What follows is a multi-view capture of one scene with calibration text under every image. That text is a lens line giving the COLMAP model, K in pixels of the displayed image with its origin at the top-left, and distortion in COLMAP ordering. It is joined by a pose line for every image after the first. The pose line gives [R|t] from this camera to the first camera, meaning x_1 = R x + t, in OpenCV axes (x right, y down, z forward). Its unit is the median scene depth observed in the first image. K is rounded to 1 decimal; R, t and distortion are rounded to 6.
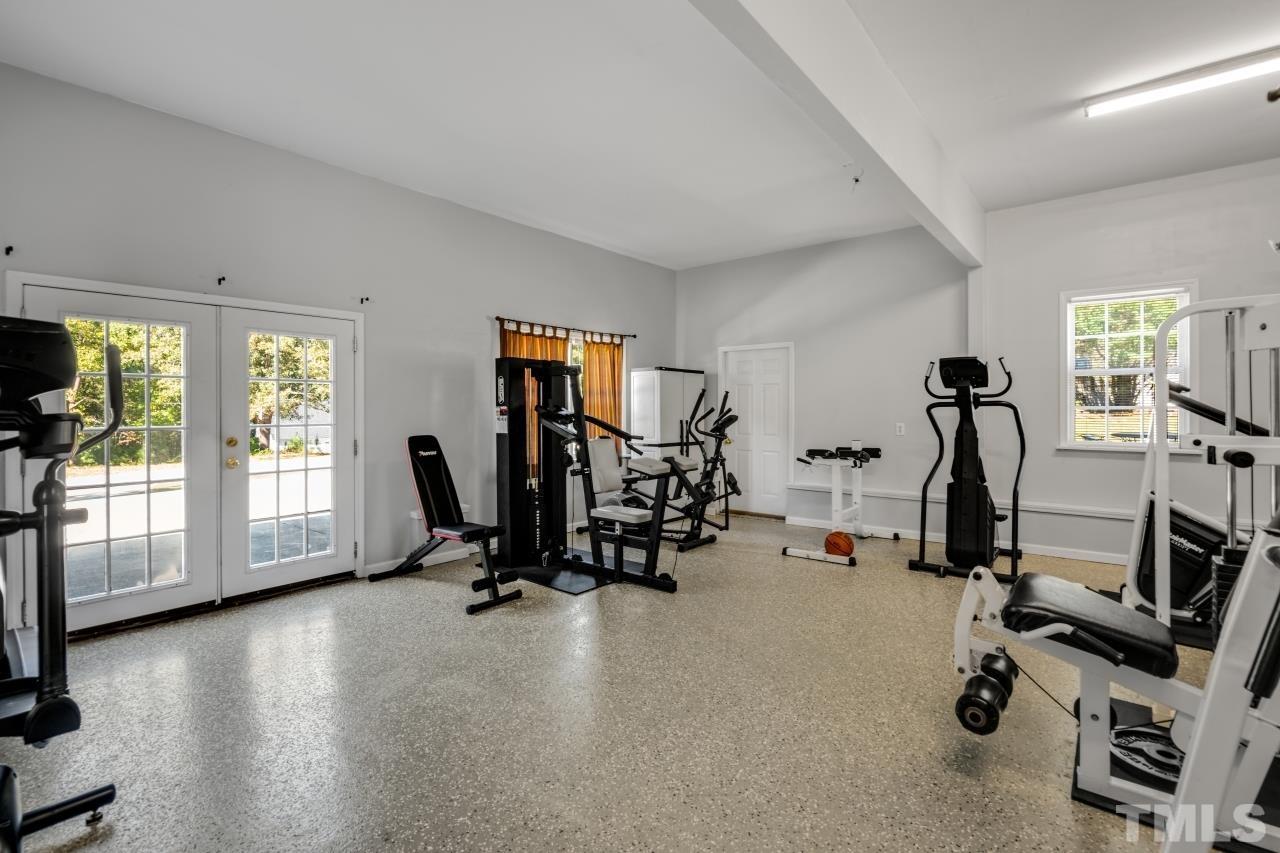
lens RADIAL K [[573.9, 0, 638.6], [0, 573.9, 418.0], [0, 0, 1]] dist [-0.008745, 0.005362]
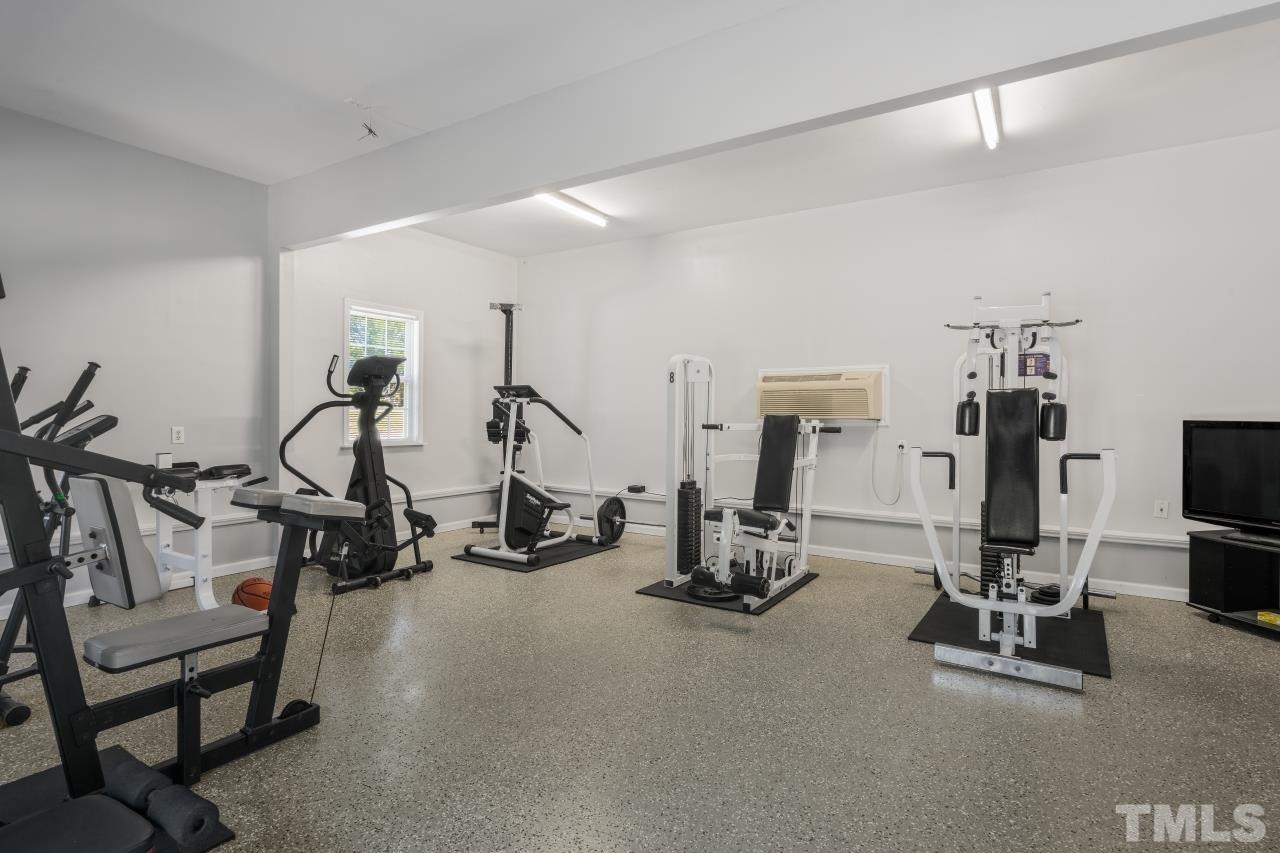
lens RADIAL K [[636.9, 0, 638.8], [0, 636.9, 421.0], [0, 0, 1]] dist [-0.003621, -0.000301]
pose [[-0.110522, -0.004046, 0.993865, -0.582777], [0.008040, 0.999955, 0.004965, 0.002980], [-0.993841, 0.008539, -0.110484, 0.727403]]
